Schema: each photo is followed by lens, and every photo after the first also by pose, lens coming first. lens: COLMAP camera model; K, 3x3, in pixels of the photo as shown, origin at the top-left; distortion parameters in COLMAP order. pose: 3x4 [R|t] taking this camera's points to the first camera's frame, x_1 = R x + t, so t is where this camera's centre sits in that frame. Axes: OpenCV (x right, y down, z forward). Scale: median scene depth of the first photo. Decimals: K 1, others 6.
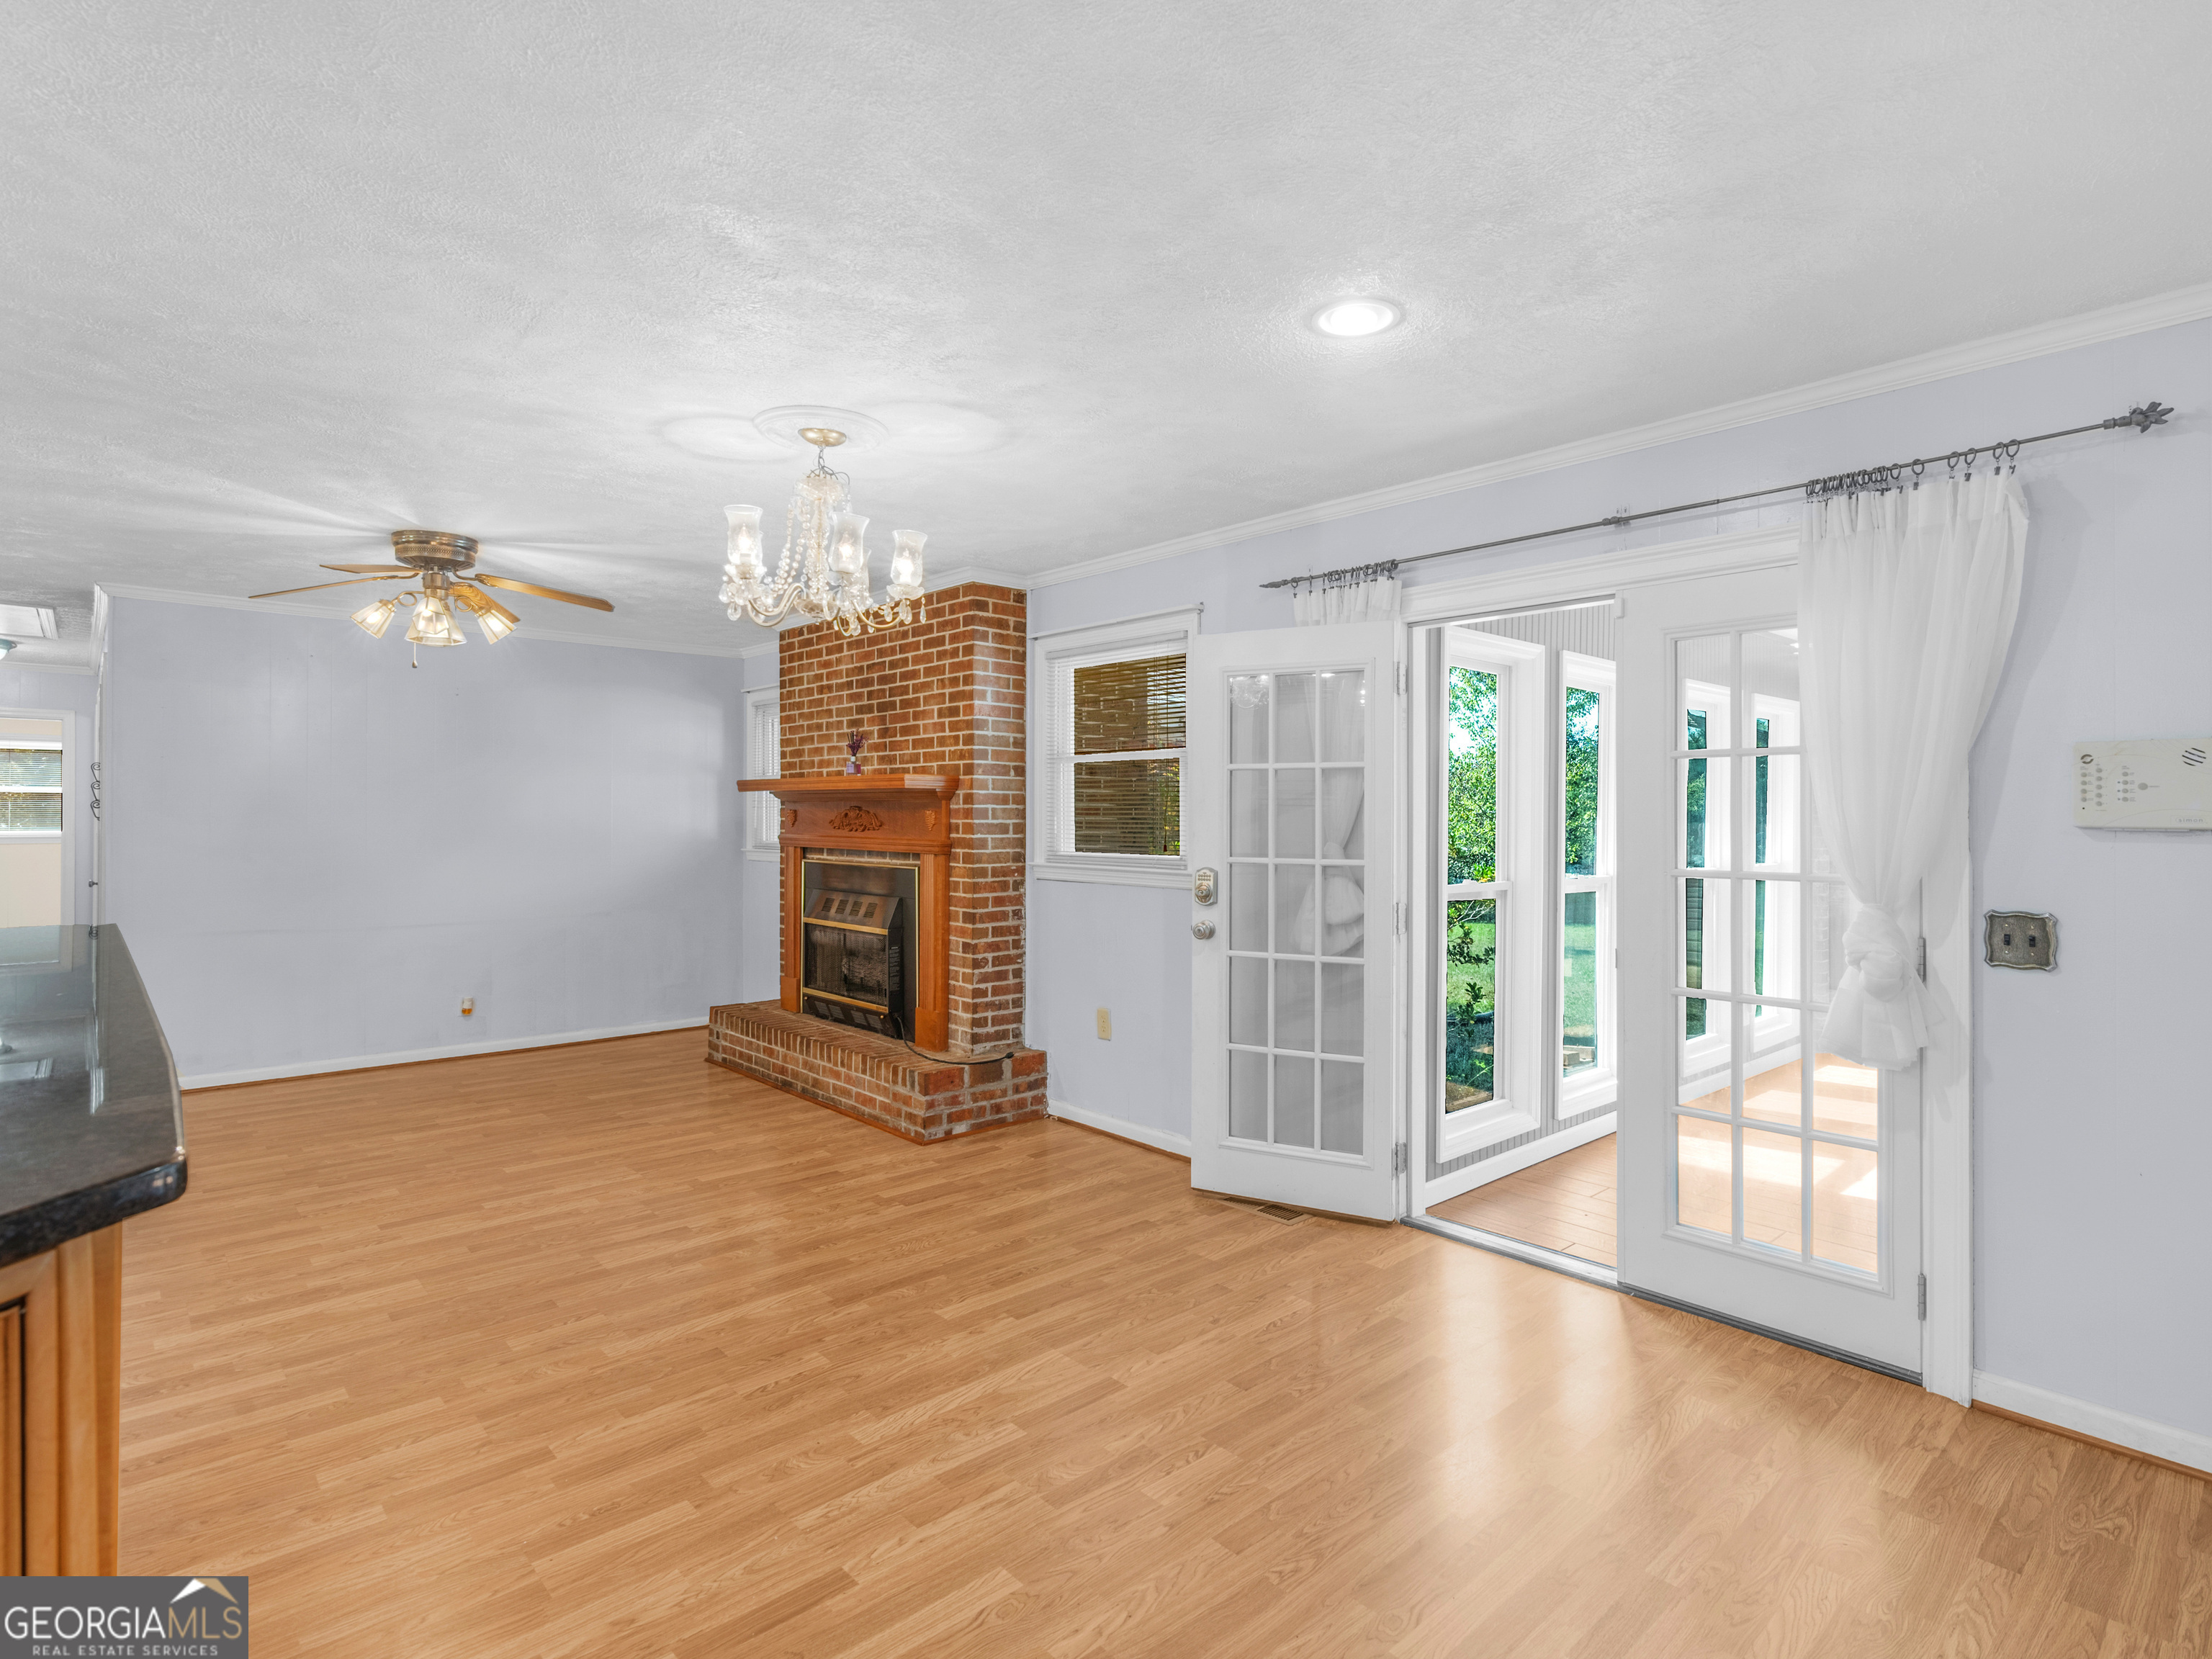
lens RADIAL K [[1139.5, 0, 1160.8], [0, 1139.5, 799.1], [0, 0, 1]] dist [0.002203, -0.002591]
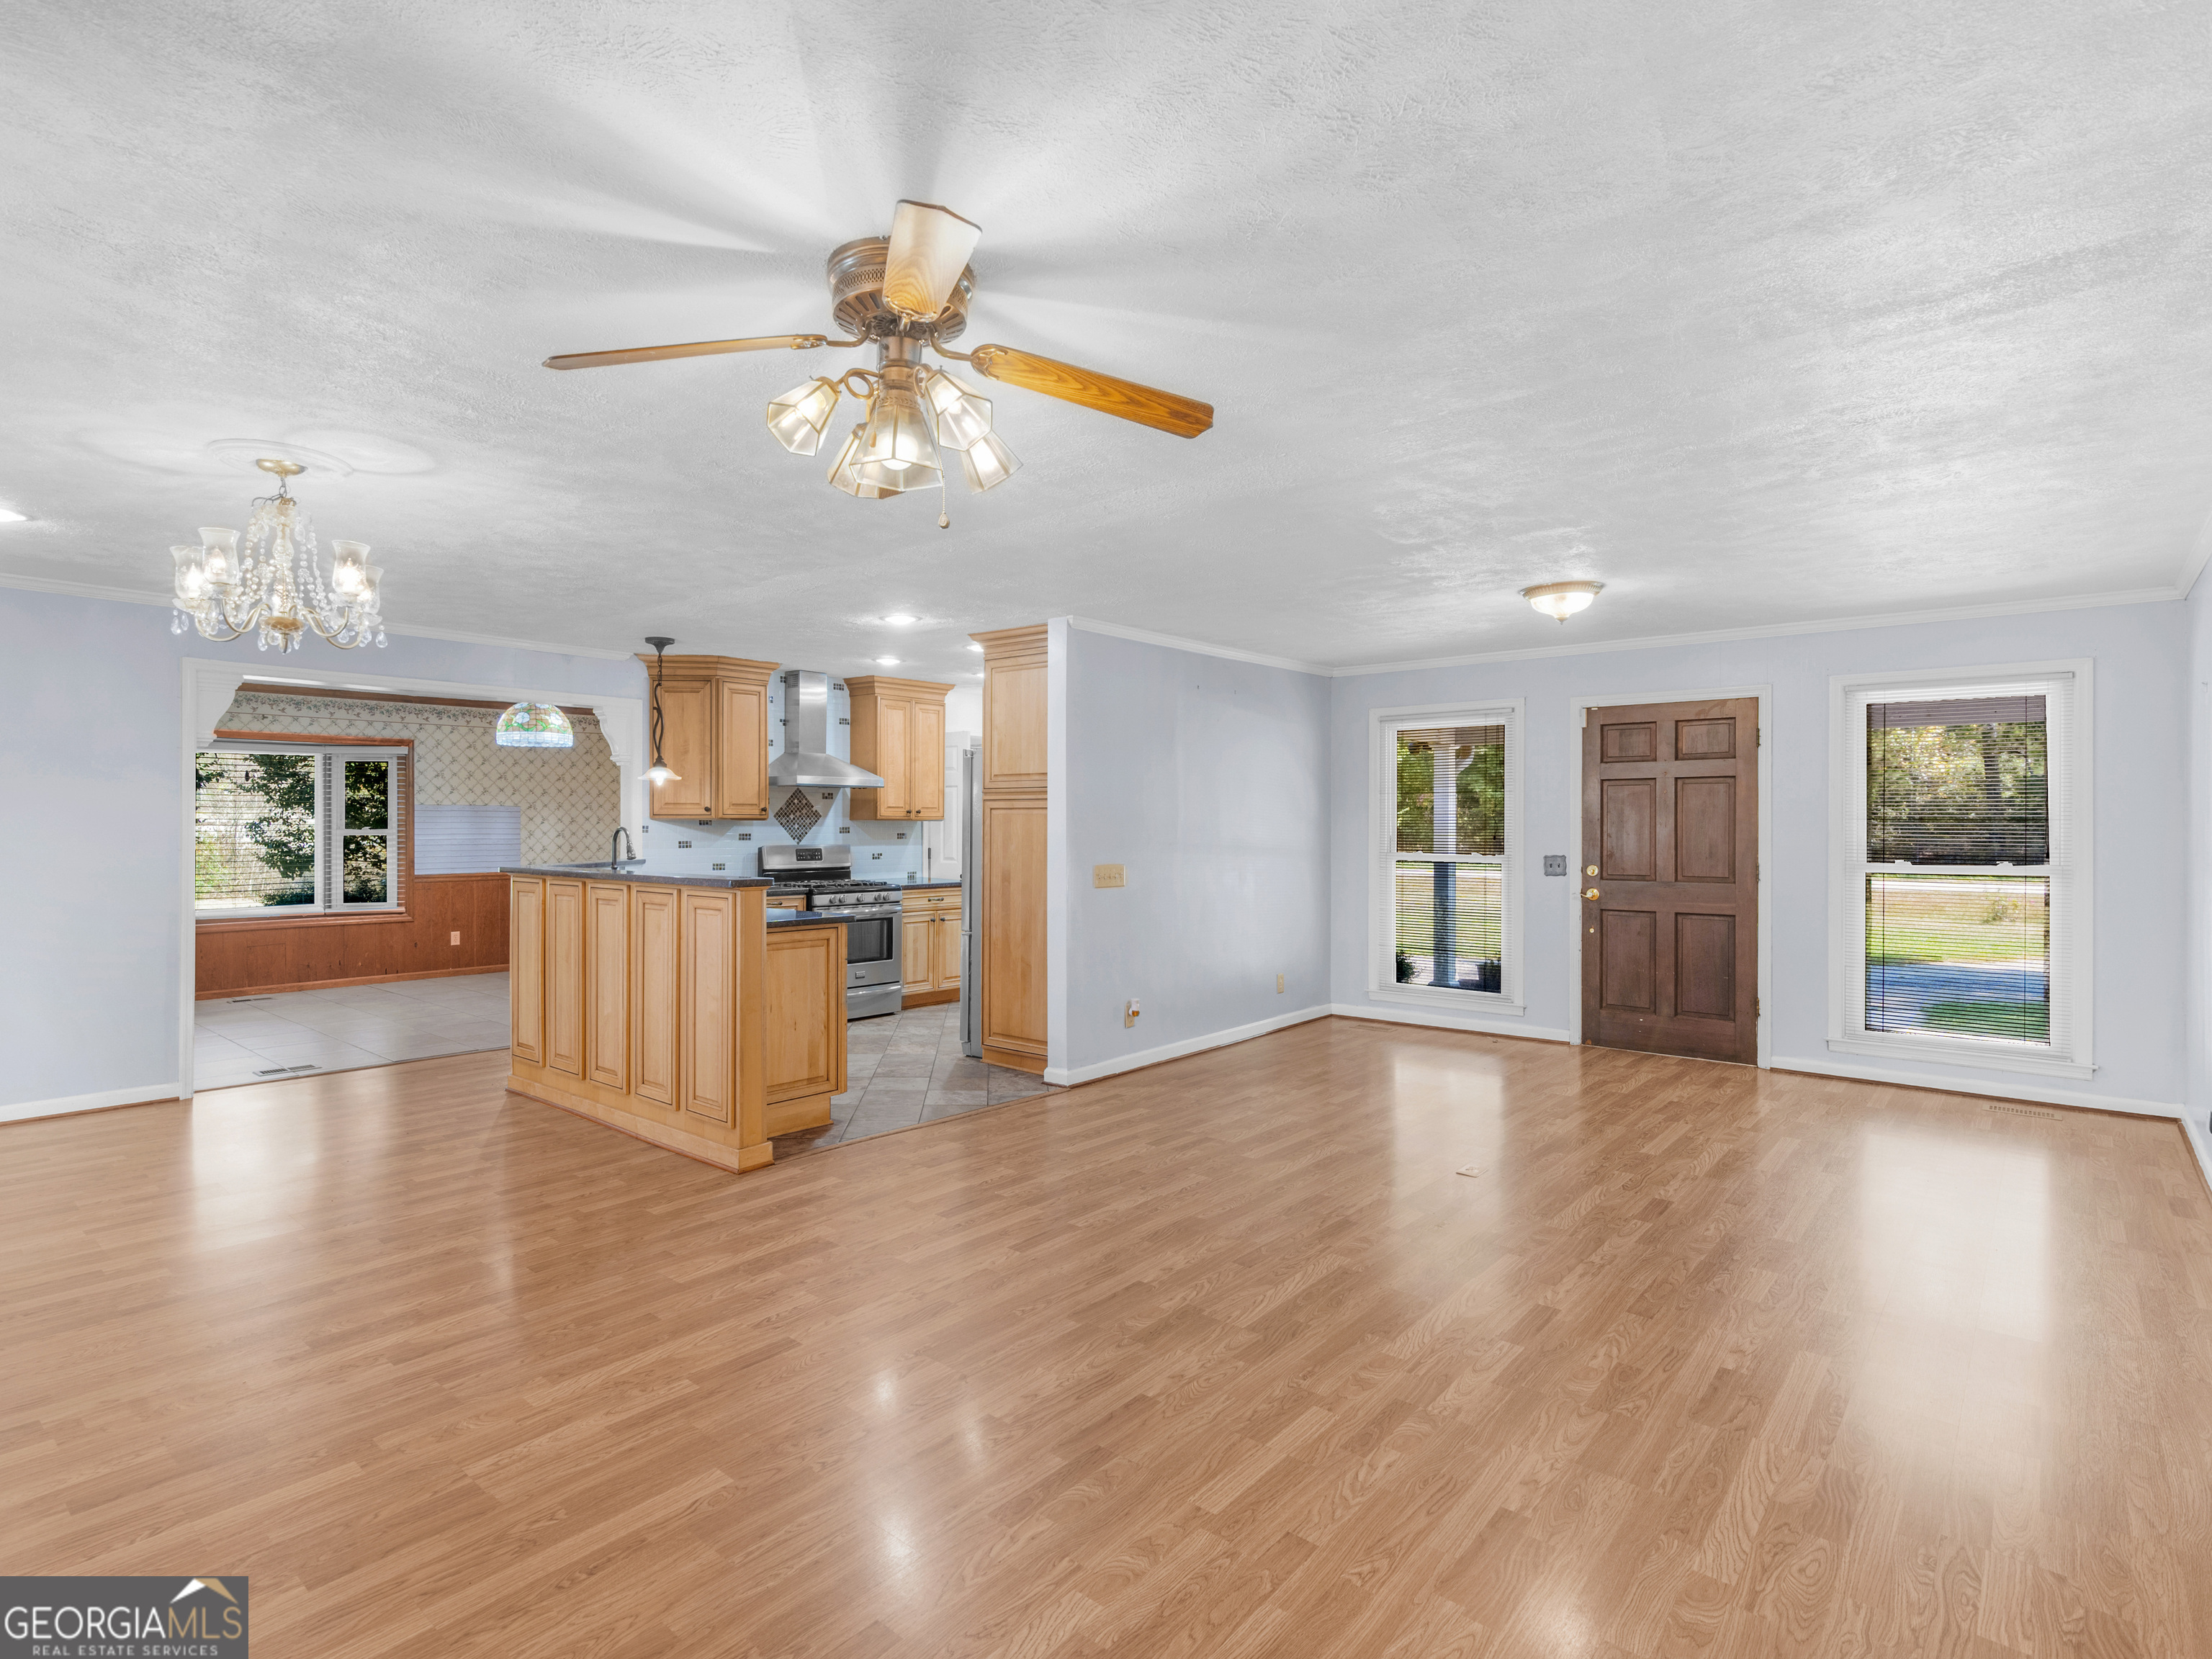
lens RADIAL K [[1139.5, 0, 1059.4], [0, 1139.5, 828.4], [0, 0, 1]] dist [0.002203, -0.002591]
pose [[-0.996322, -0.007302, -0.085373, -0.807522], [-0.006346, 0.999914, -0.011464, 0.023474], [0.085450, -0.010880, -0.996283, 1.838203]]
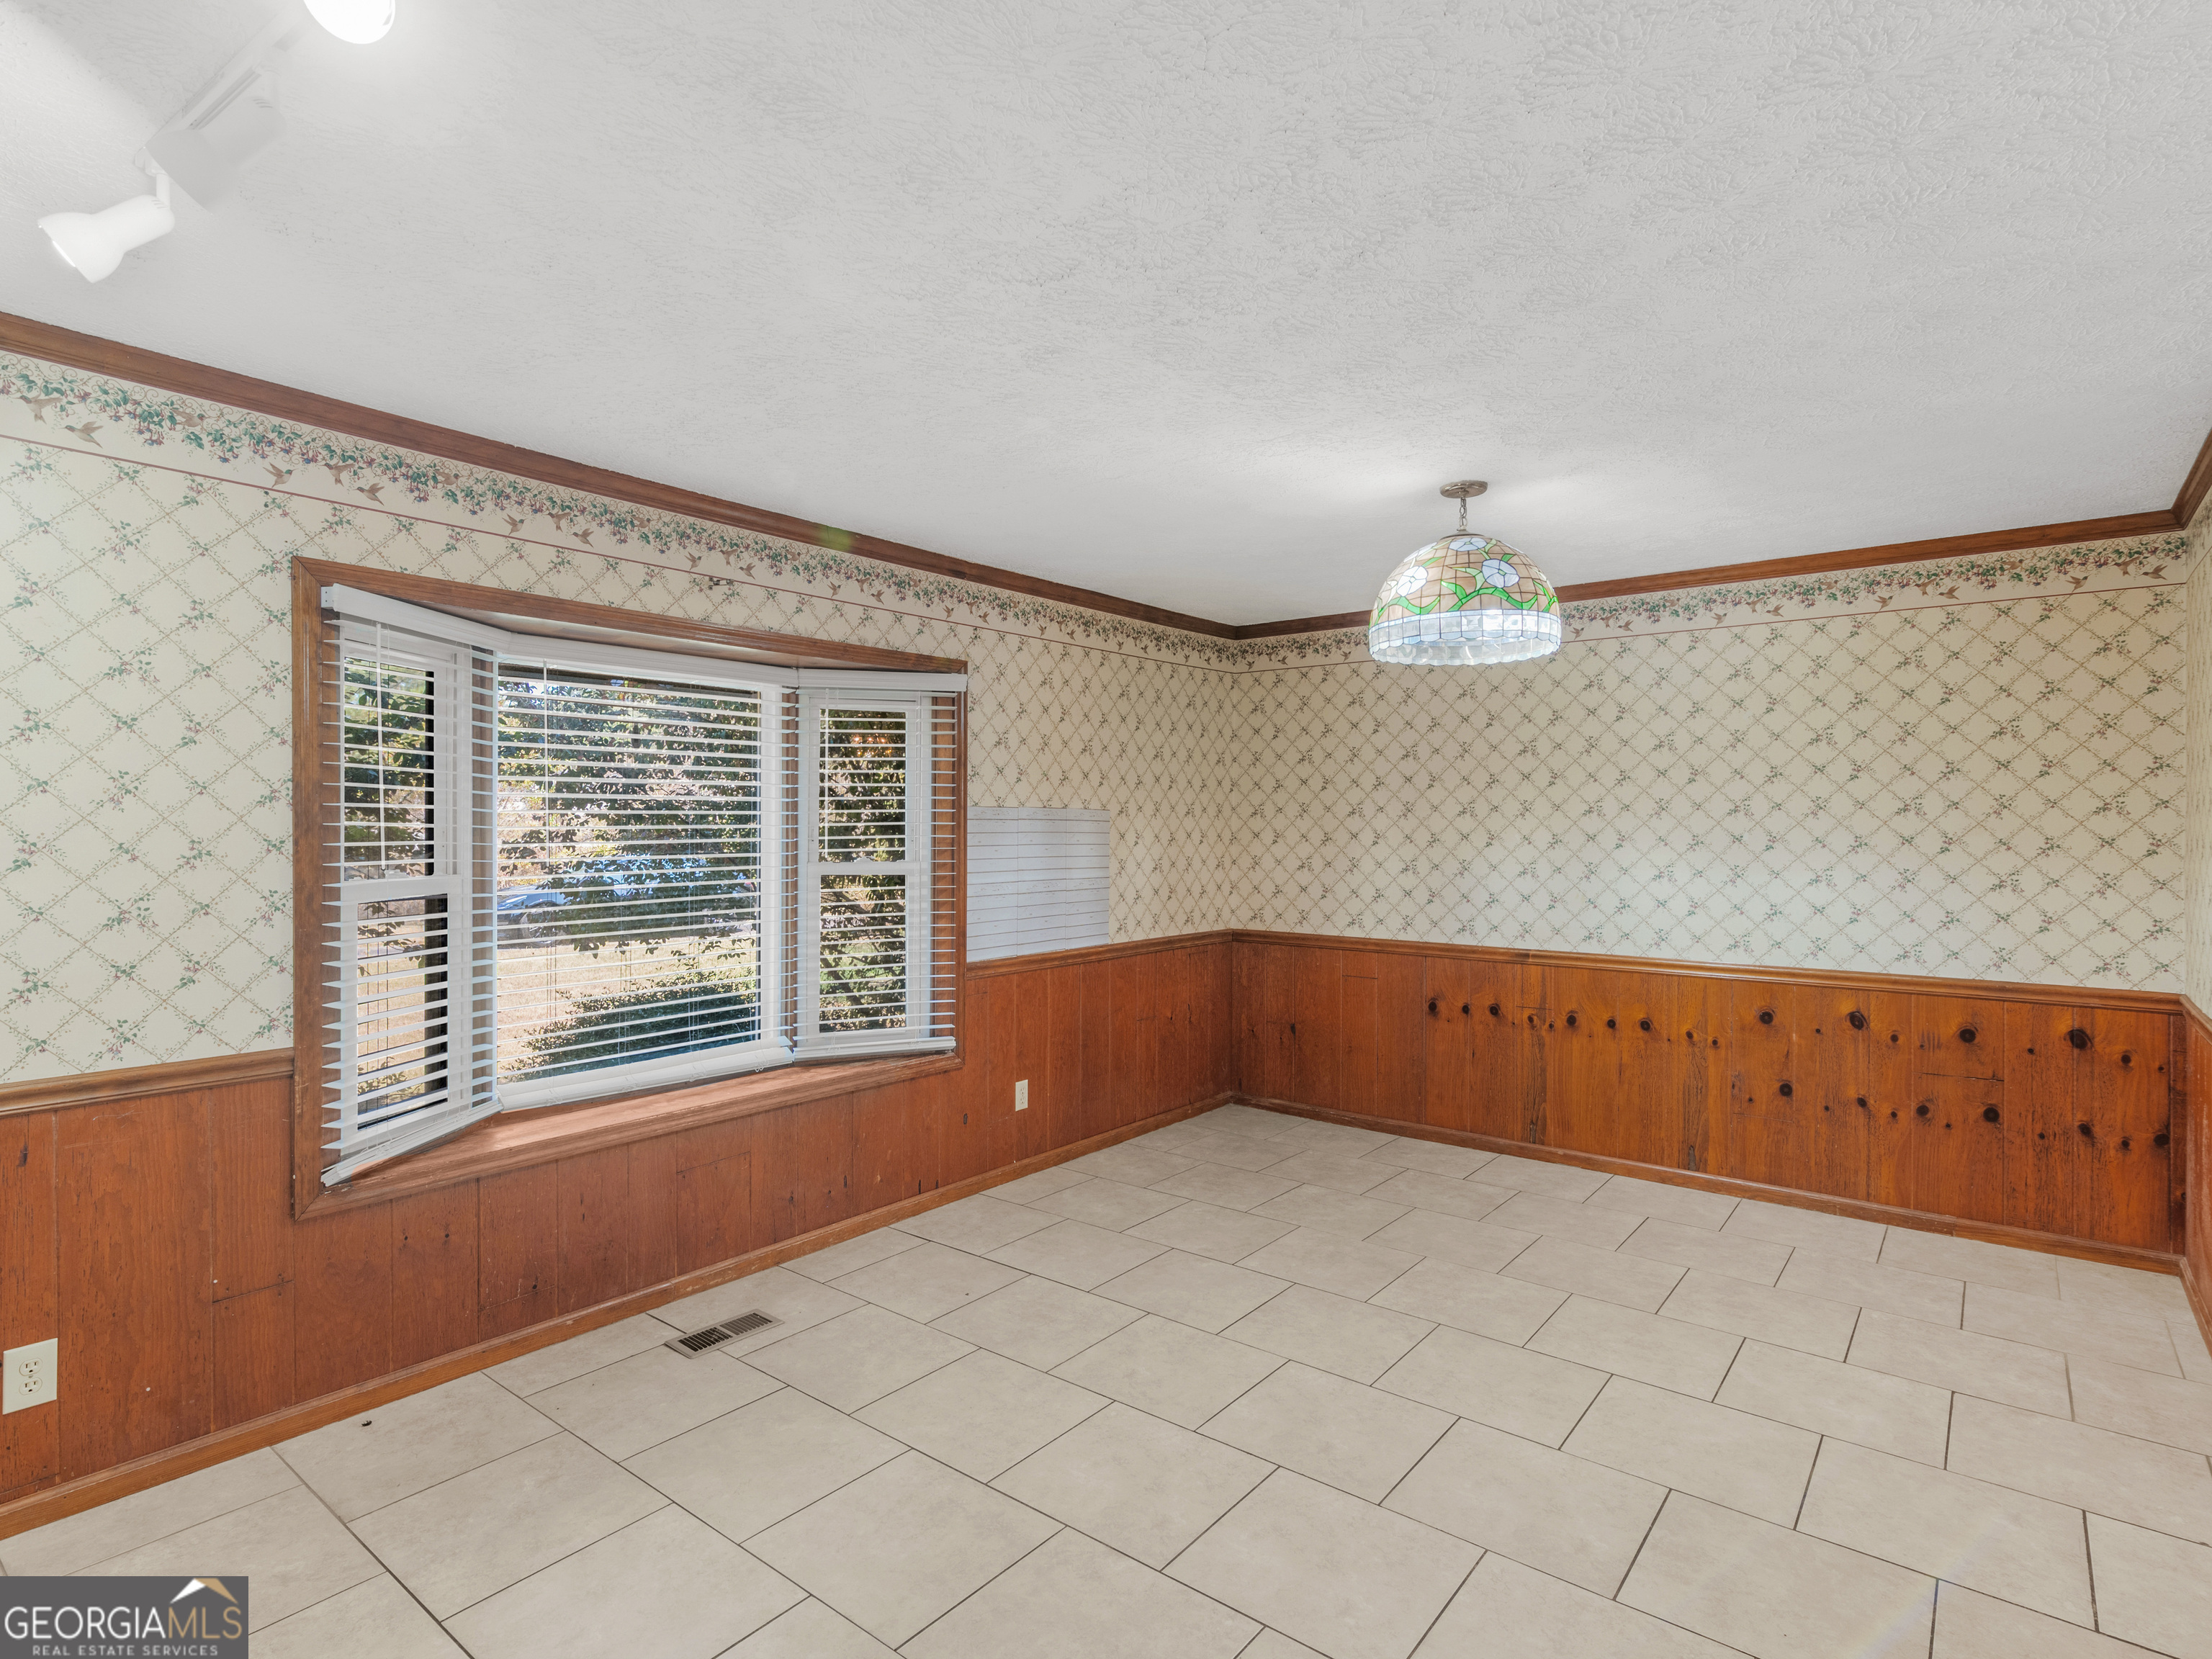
lens RADIAL K [[1139.5, 0, 1106.6], [0, 1139.5, 828.4], [0, 0, 1]] dist [0.002203, -0.002591]
pose [[-0.989095, -0.008231, -0.147052, 0.473981], [-0.006369, 0.999894, -0.013128, -0.015064], [0.147144, -0.012048, -0.989042, 0.281261]]
